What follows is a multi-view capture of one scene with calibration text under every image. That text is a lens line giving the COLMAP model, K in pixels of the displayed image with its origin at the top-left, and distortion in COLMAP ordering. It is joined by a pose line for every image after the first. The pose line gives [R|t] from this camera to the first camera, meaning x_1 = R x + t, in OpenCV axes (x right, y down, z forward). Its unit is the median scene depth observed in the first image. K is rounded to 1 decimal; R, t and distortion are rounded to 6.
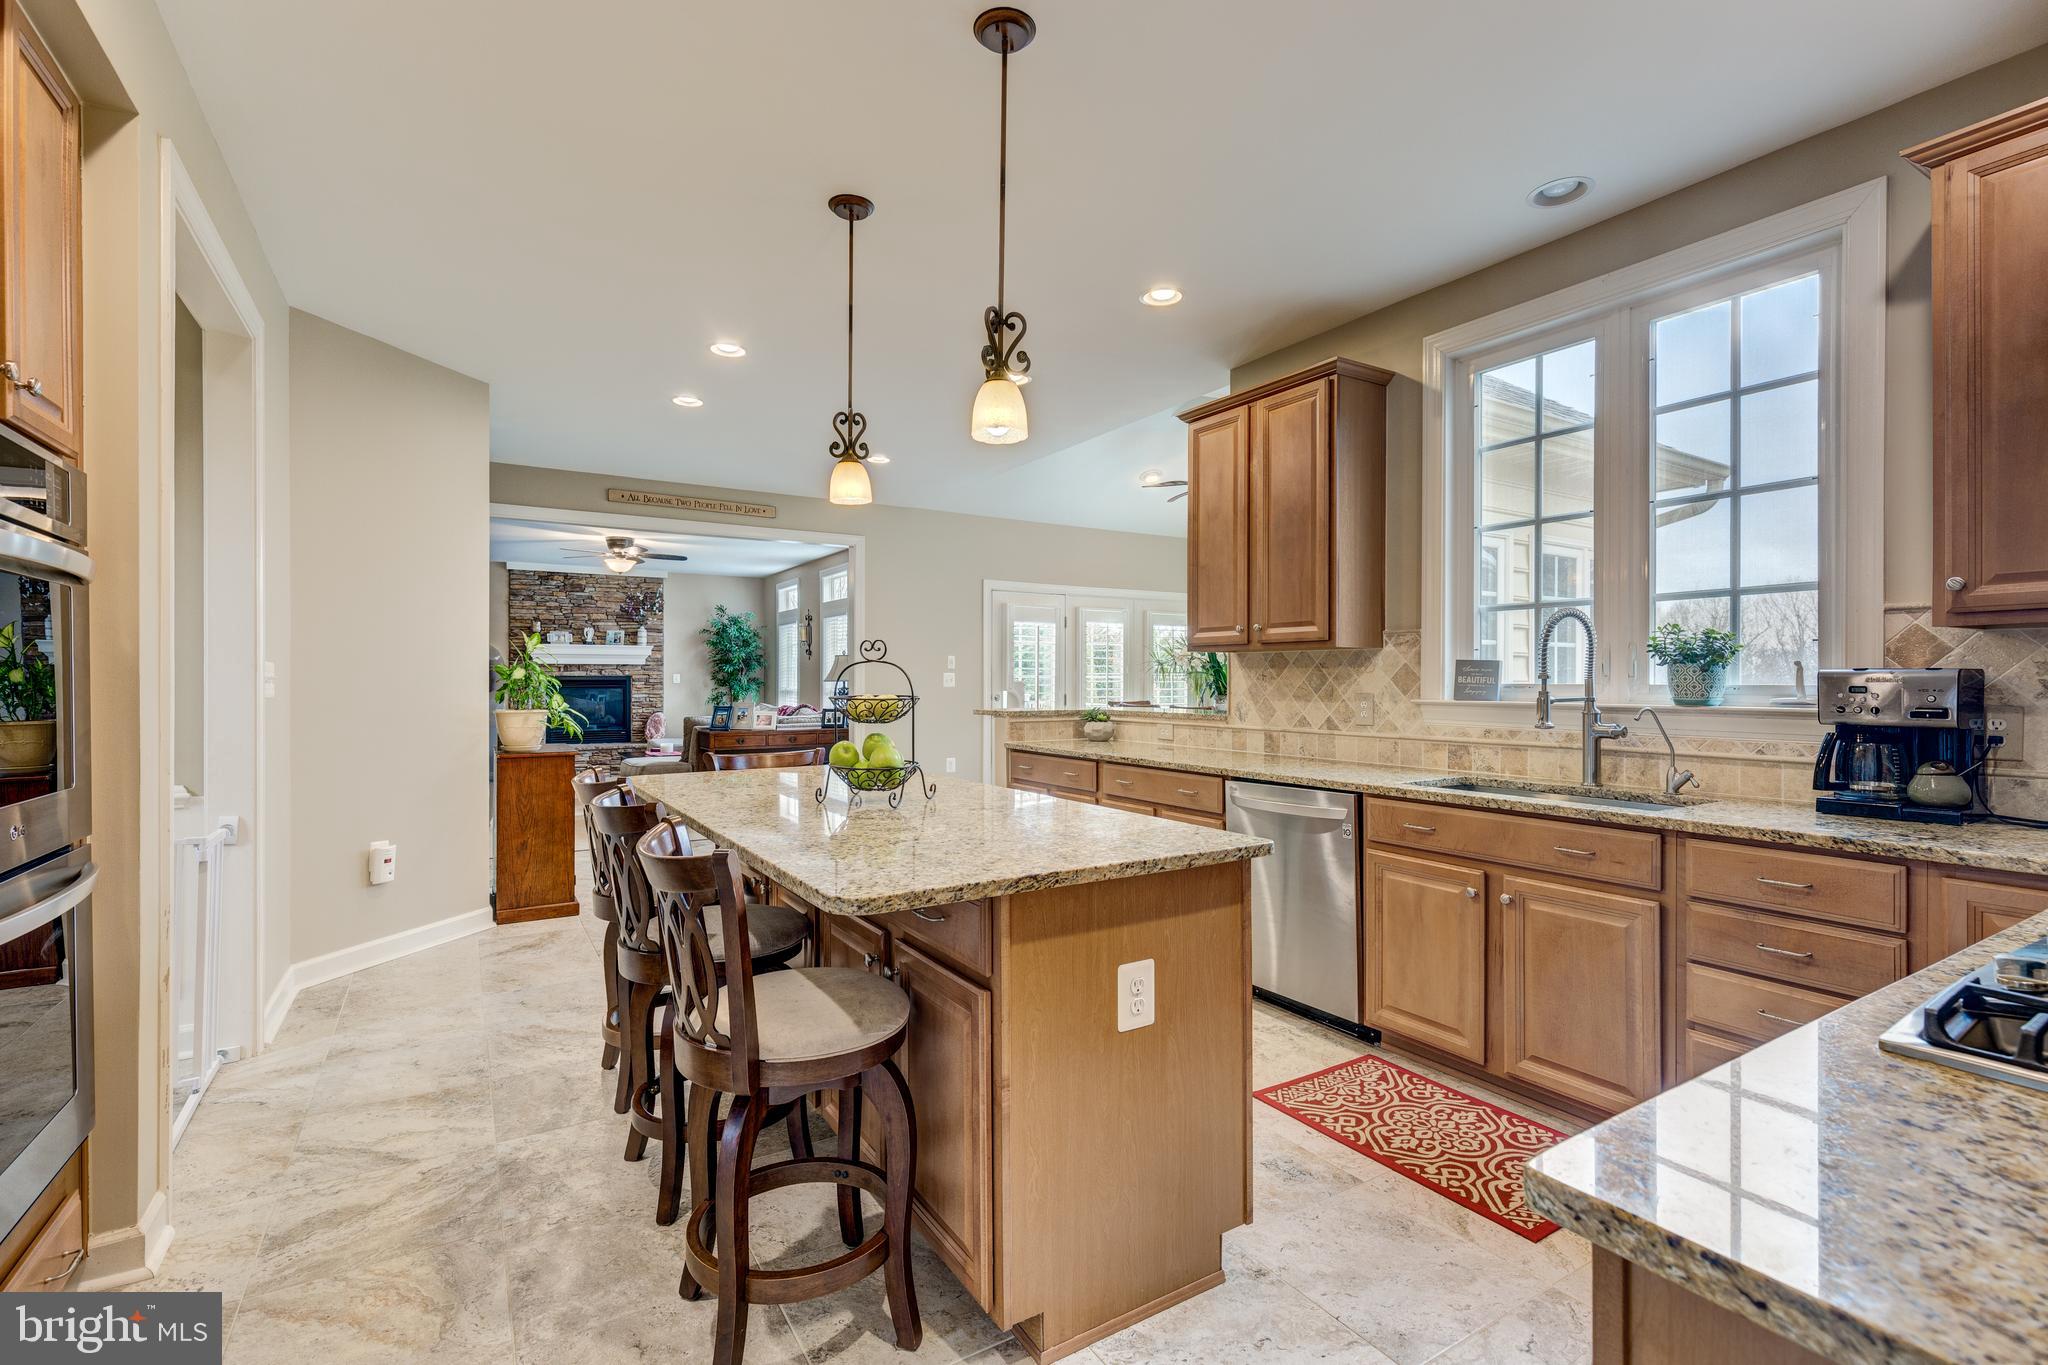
lens RADIAL K [[927.5, 0, 1037.8], [0, 927.5, 680.5], [0, 0, 1]] dist [0.003130, 0.000226]
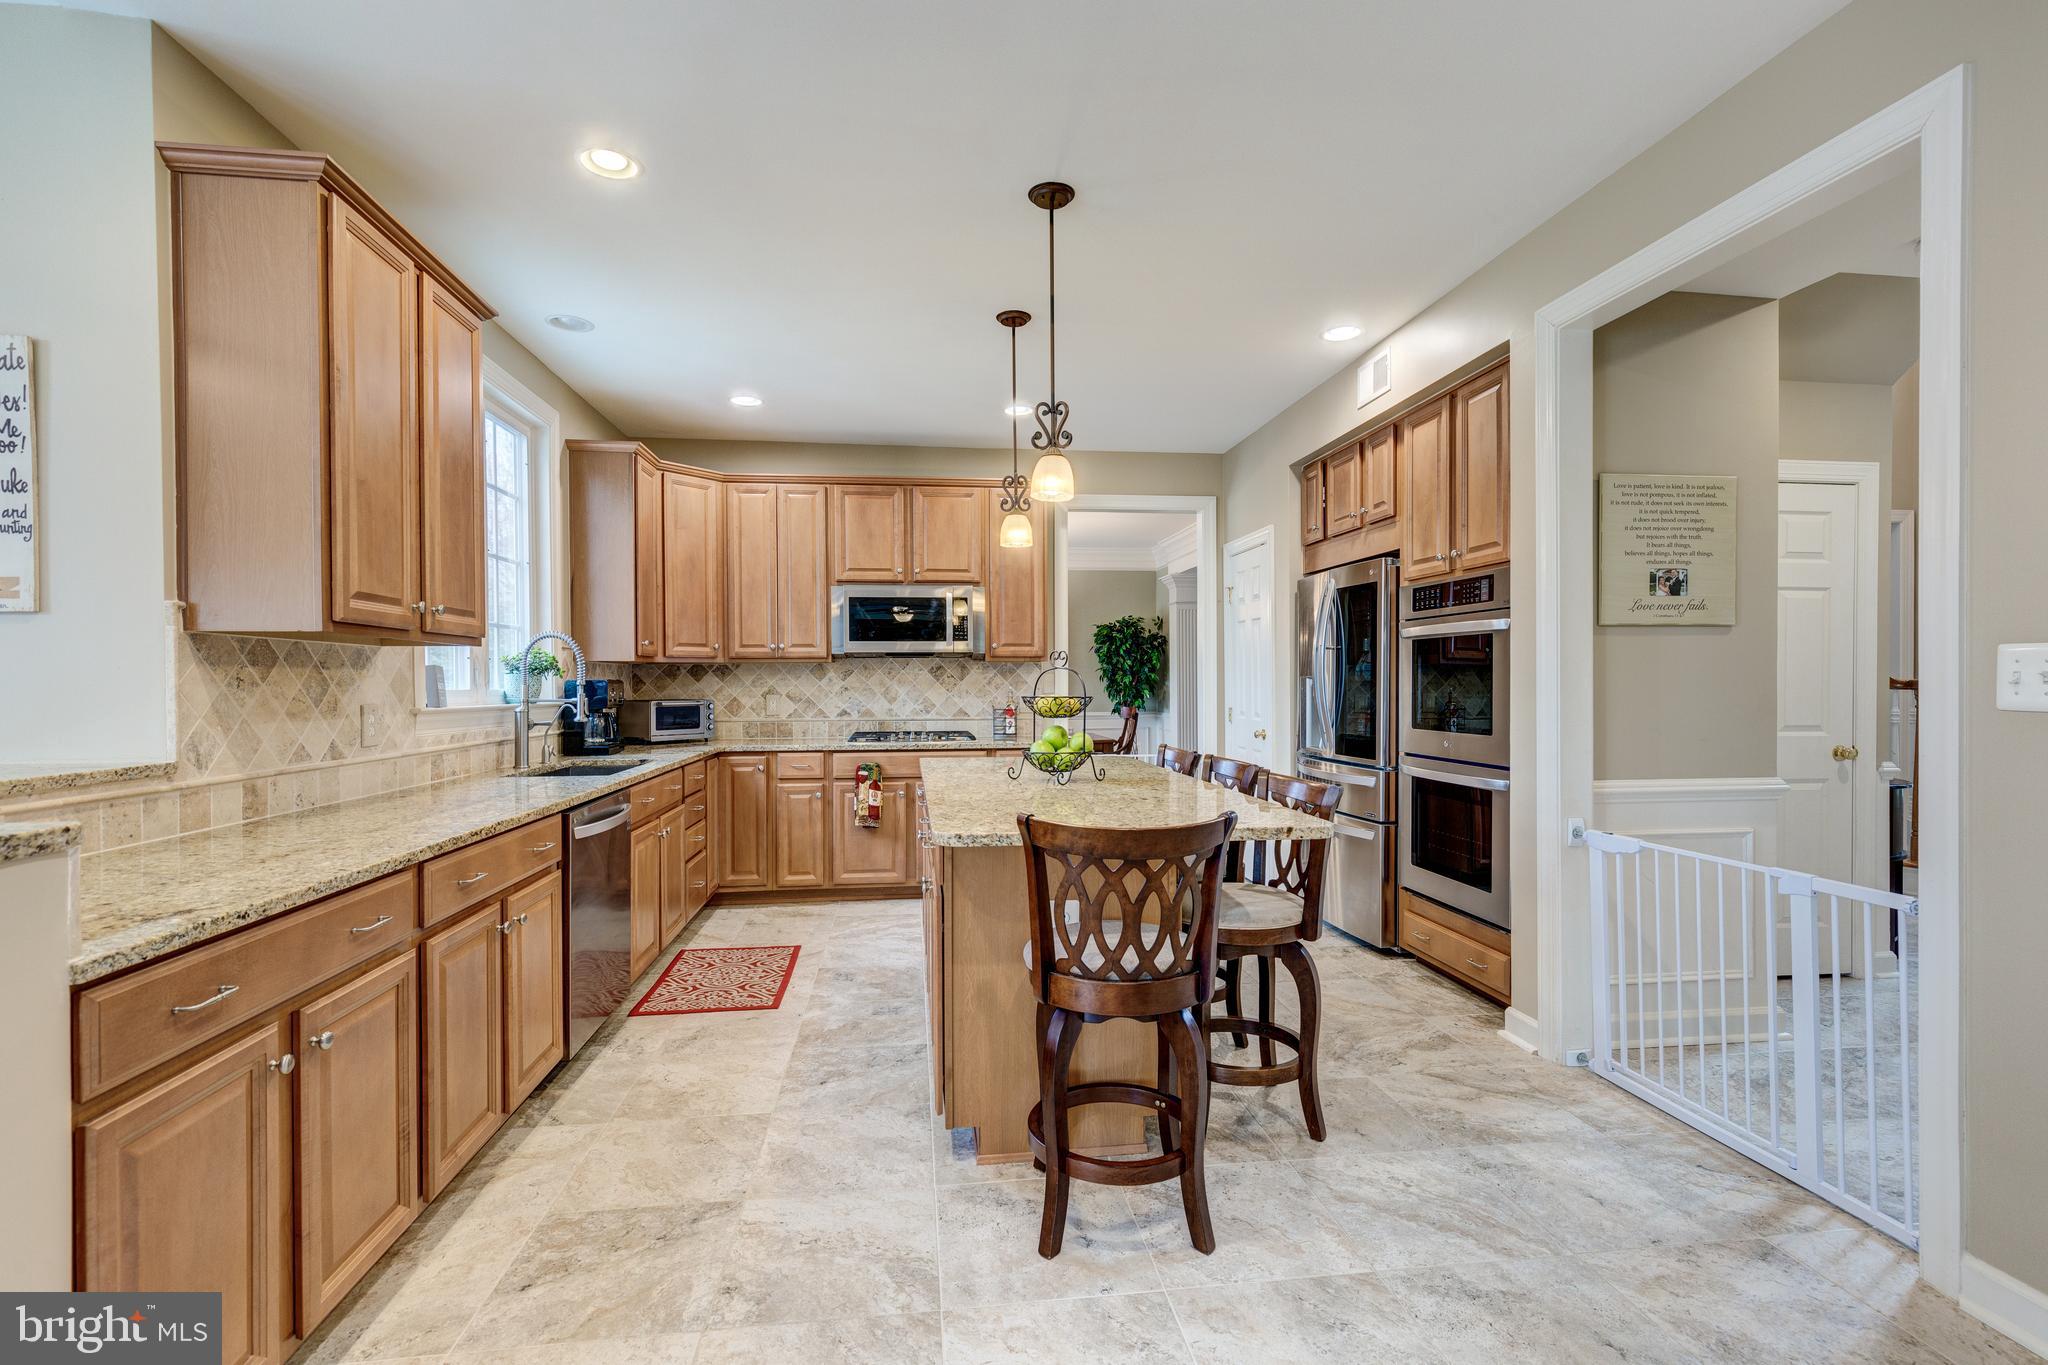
lens RADIAL K [[923.6, 0, 1019.2], [0, 923.6, 688.3], [0, 0, 1]] dist [0.014640, -0.000063]
pose [[-0.902707, 0.004868, 0.430228, -0.471798], [0.008581, 0.999941, 0.006692, 0.000461], [-0.430170, 0.009733, -0.902695, 1.519313]]
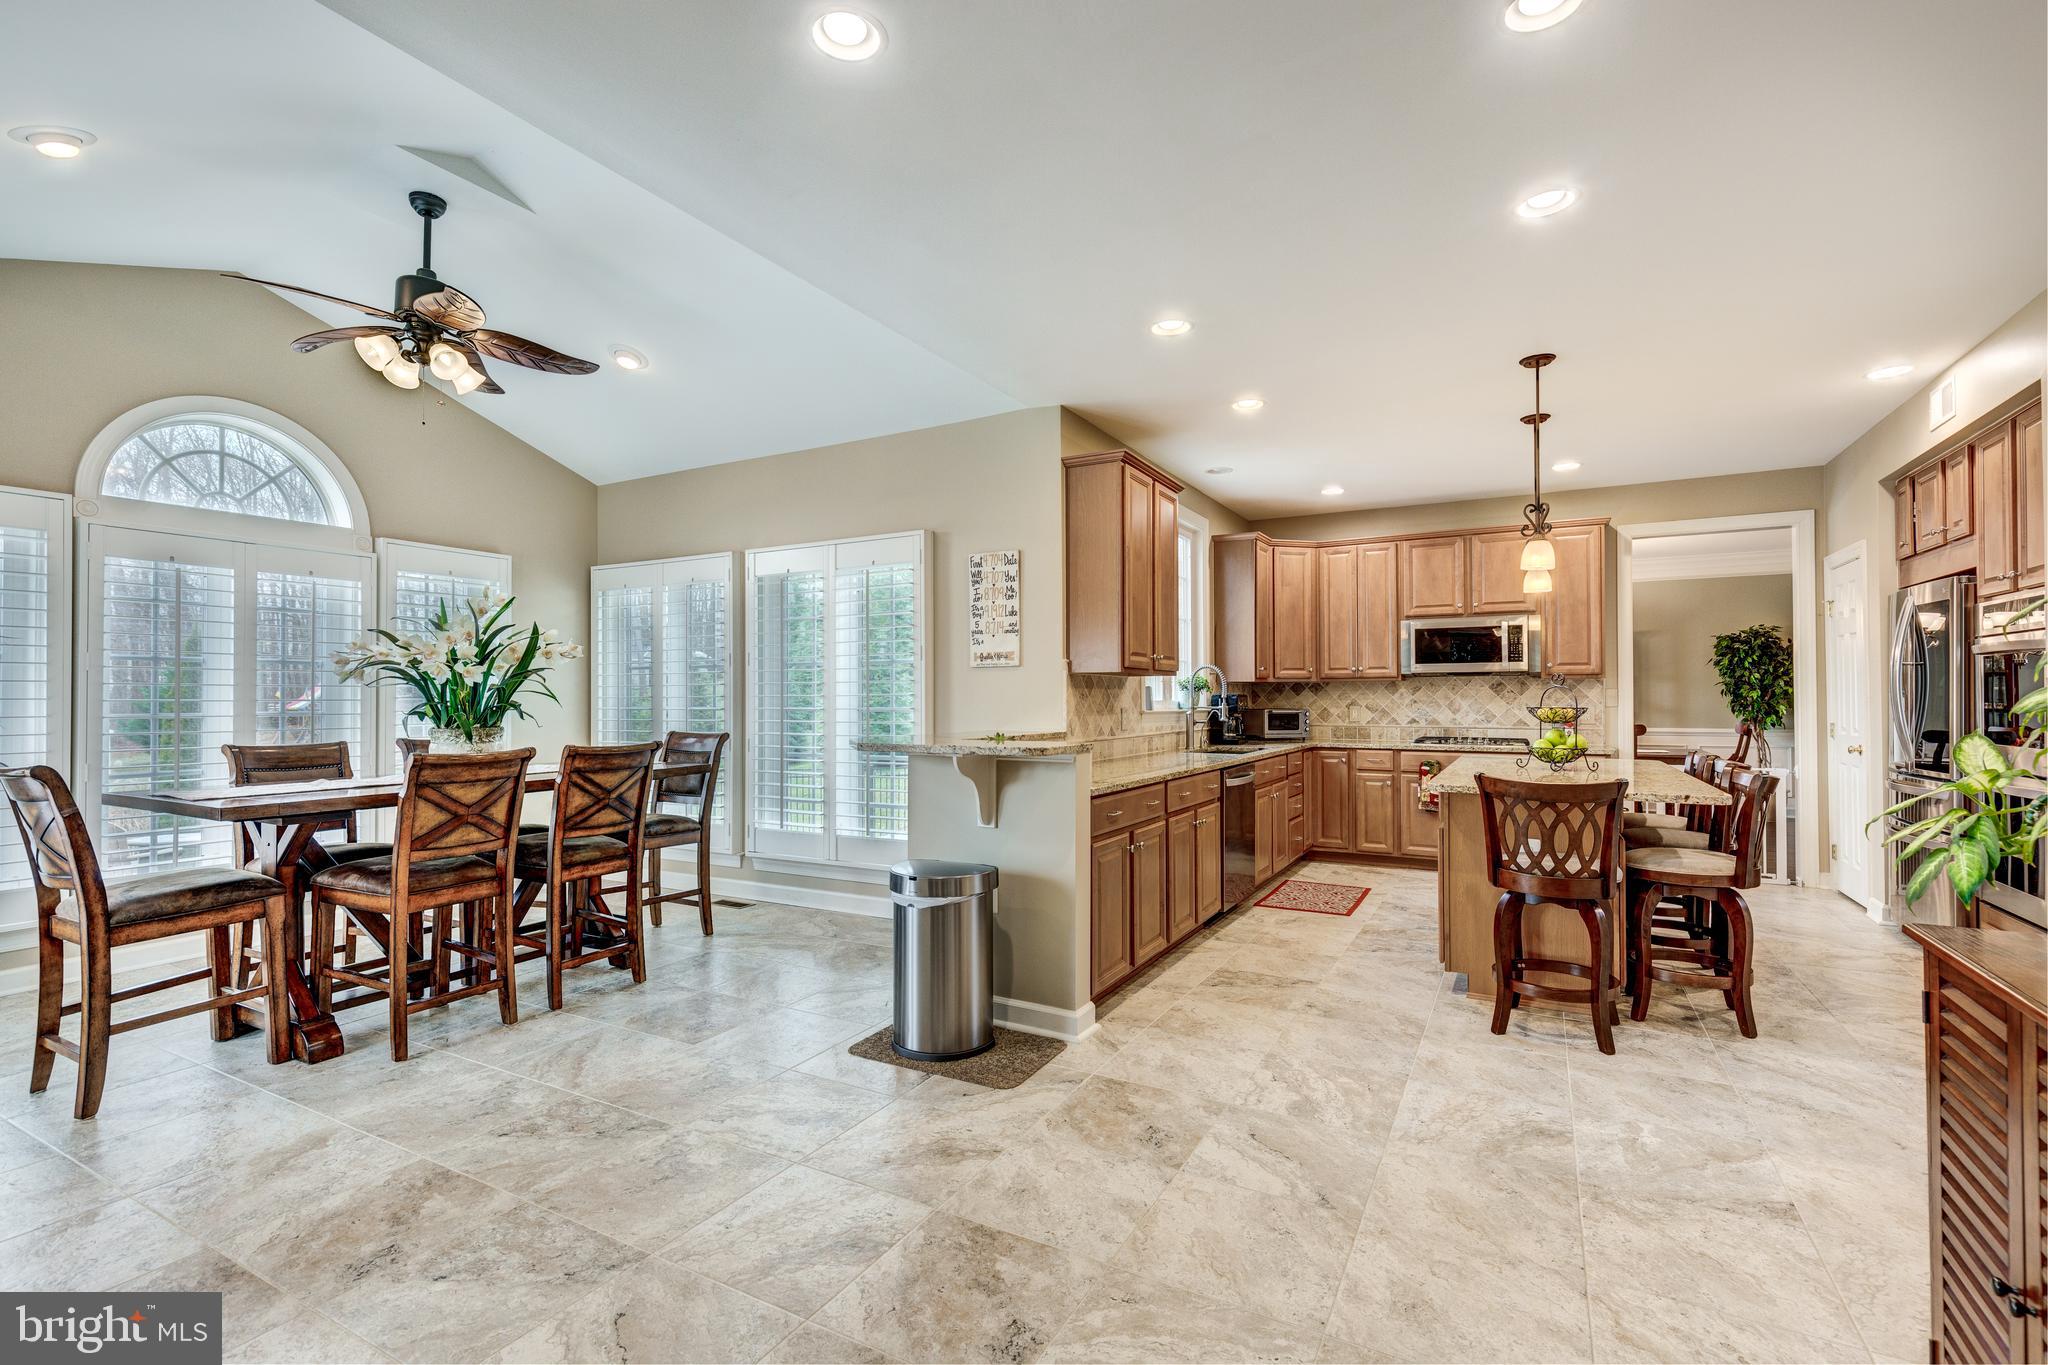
lens RADIAL K [[911.9, 0, 1020.9], [0, 911.9, 687.1], [0, 0, 1]] dist [0.003538, 0.000441]
pose [[-0.473837, 0.014374, 0.880495, -0.836381], [0.005189, 0.999895, -0.013531, 0.000407], [-0.880597, -0.001843, -0.473862, 1.877833]]
